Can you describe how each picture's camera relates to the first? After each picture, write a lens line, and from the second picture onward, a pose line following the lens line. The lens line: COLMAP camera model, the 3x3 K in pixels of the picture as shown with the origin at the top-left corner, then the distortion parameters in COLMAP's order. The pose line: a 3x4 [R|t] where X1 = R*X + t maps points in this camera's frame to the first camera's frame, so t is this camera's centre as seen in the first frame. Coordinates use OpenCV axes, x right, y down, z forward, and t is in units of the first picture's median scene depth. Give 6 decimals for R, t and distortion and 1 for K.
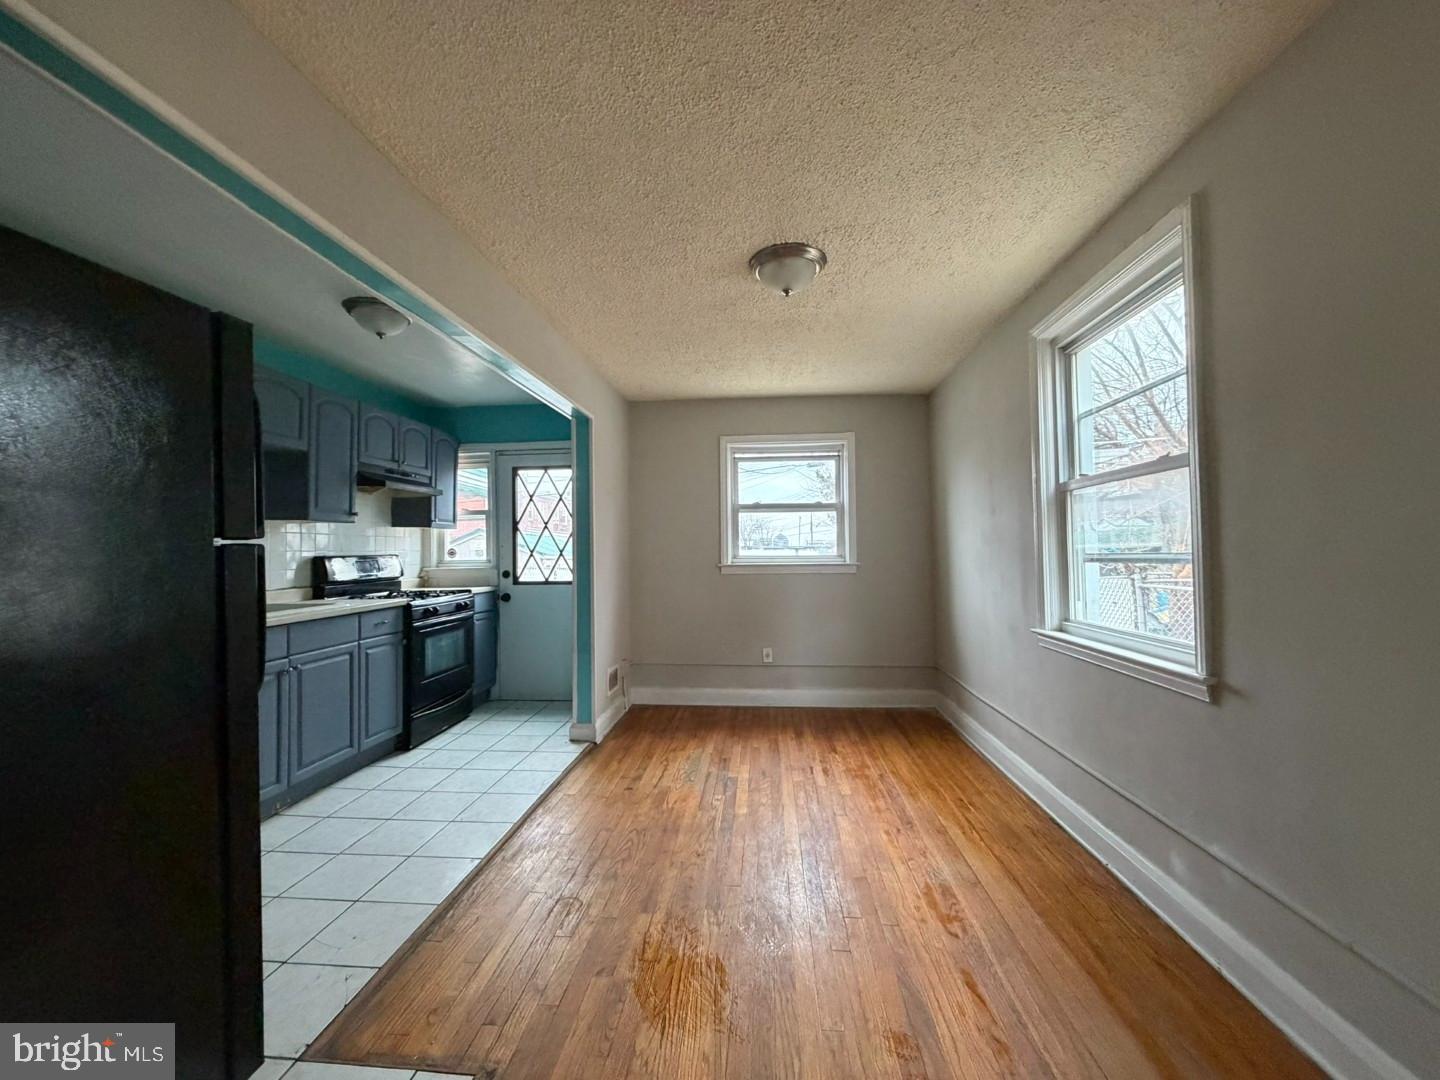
lens RADIAL K [[571.9, 0, 717.4], [0, 571.9, 548.3], [0, 0, 1]] dist [-0.000639, 0.000197]
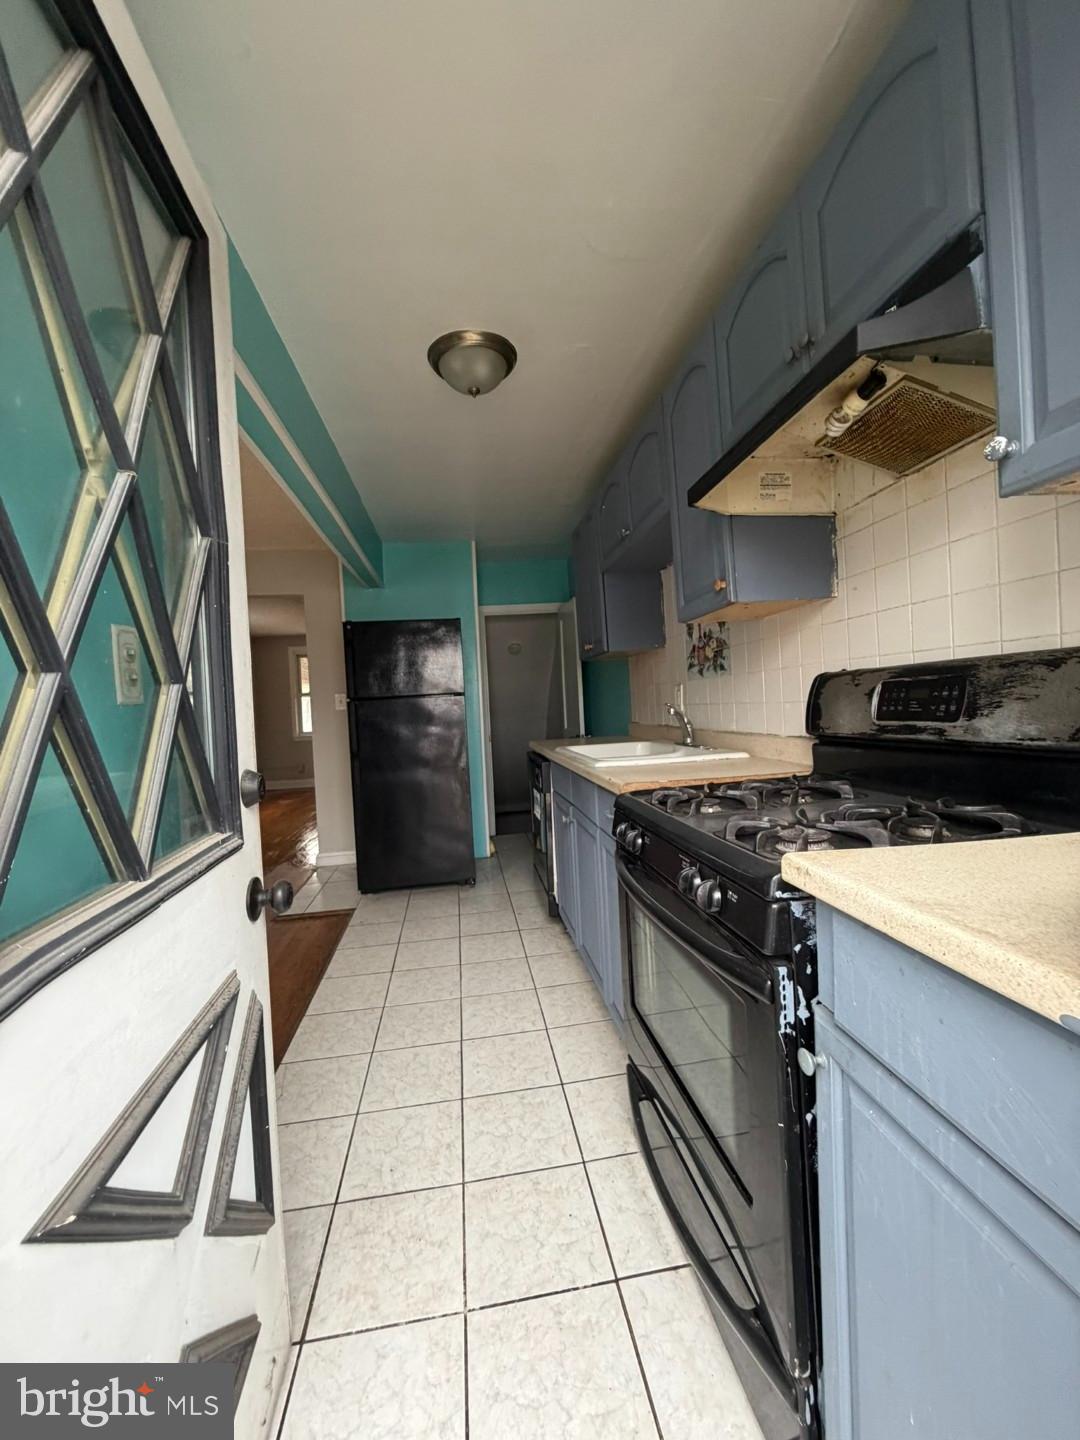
lens RADIAL K [[571.9, 0, 535.4], [0, 571.9, 711.2], [0, 0, 1]] dist [-0.000639, 0.000197]
pose [[-0.972010, 0.060387, -0.227048, -0.365965], [0.060446, 0.998149, 0.006701, 0.025615], [0.227032, -0.007211, -0.973861, 1.336668]]
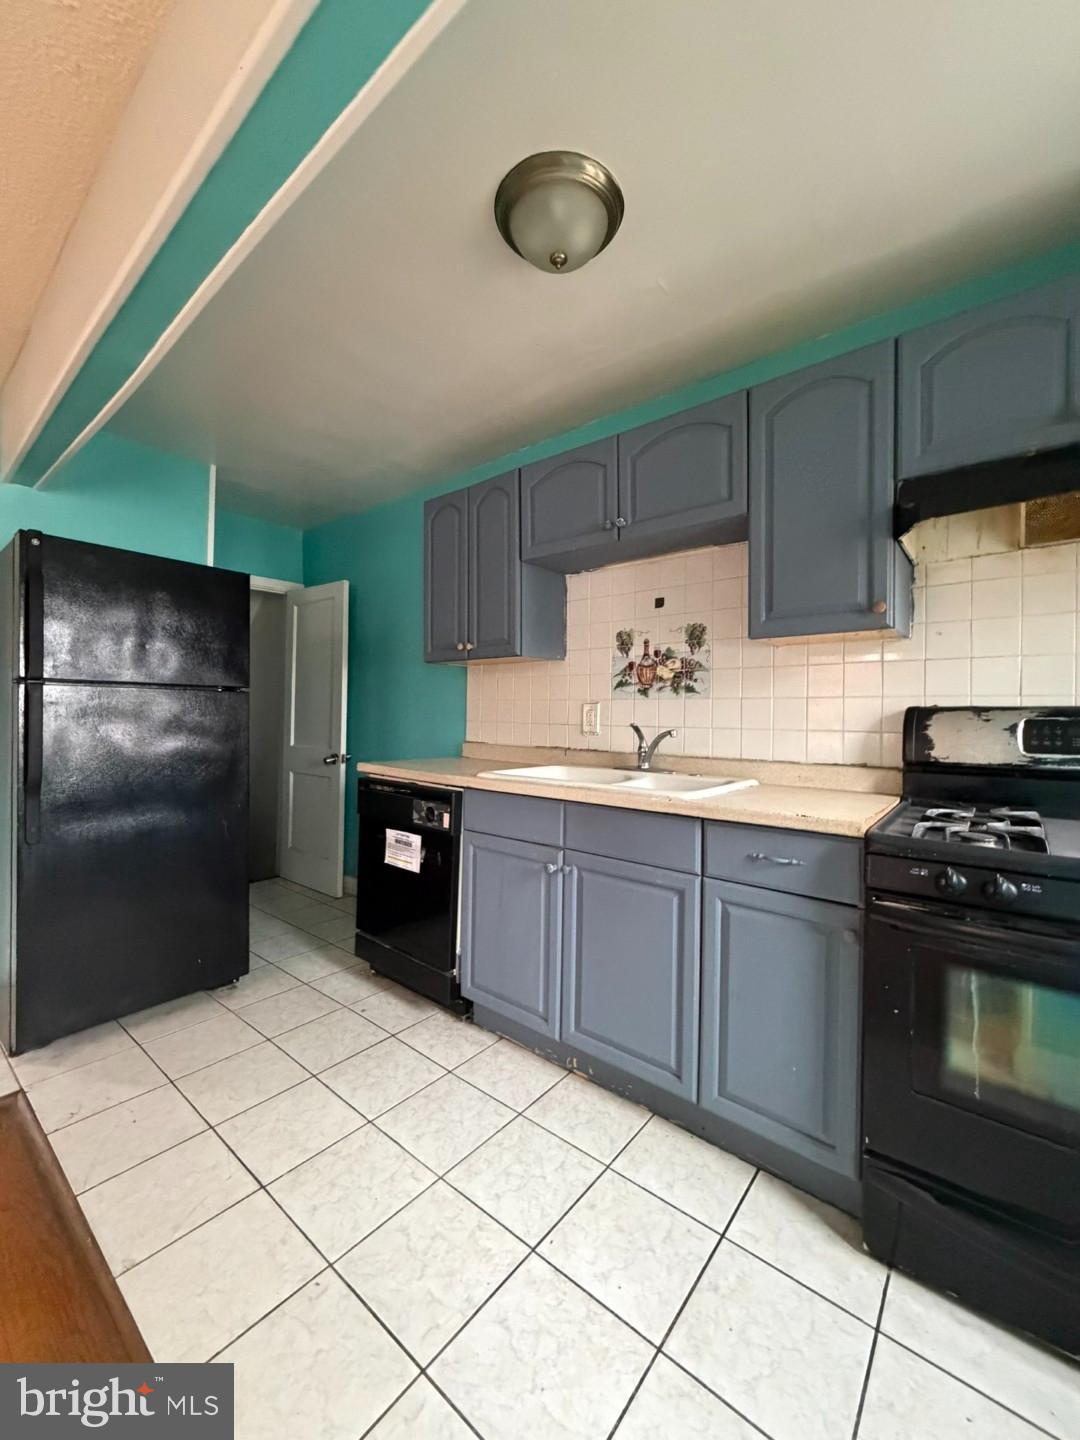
lens RADIAL K [[571.9, 0, 538.5], [0, 571.9, 714.3], [0, 0, 1]] dist [-0.000639, 0.000197]
pose [[-0.562763, -0.002739, -0.826613, -0.124723], [-0.005261, 0.999986, 0.000268, 0.020886], [0.826601, 0.004500, -0.562770, 0.982144]]
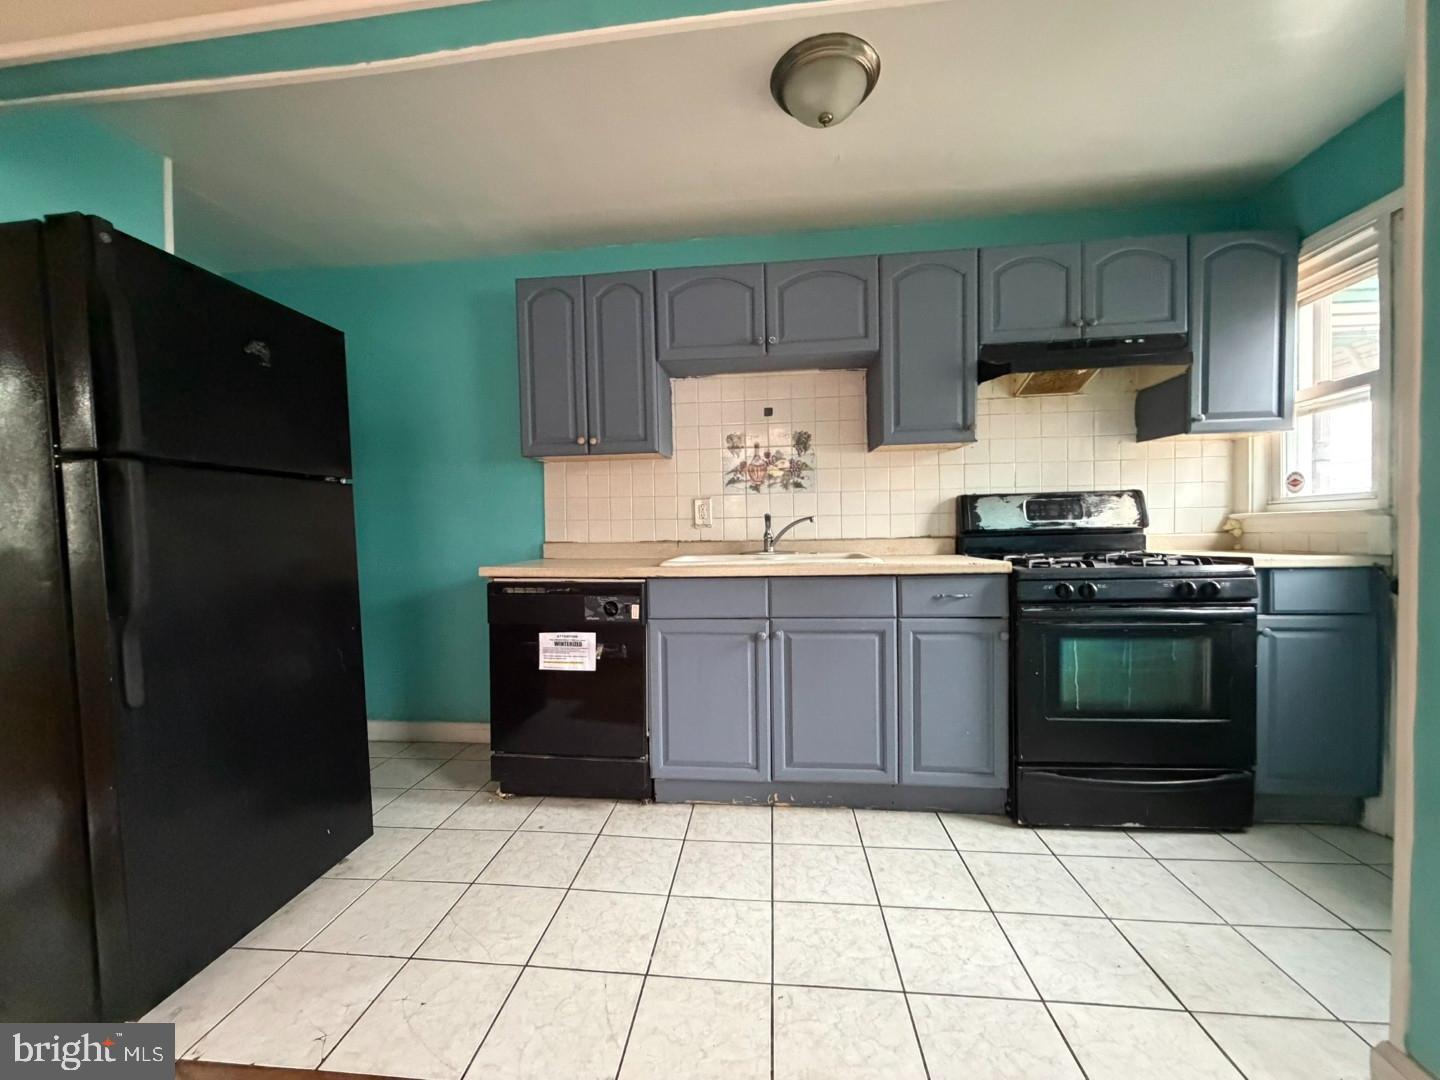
lens RADIAL K [[571.9, 0, 711.4], [0, 571.9, 542.4], [0, 0, 1]] dist [-0.000639, 0.000197]
pose [[-0.015226, 0.034437, -0.999291, 0.028694], [0.024989, 0.999108, 0.034050, 0.039686], [0.999572, -0.024452, -0.016073, 0.675629]]
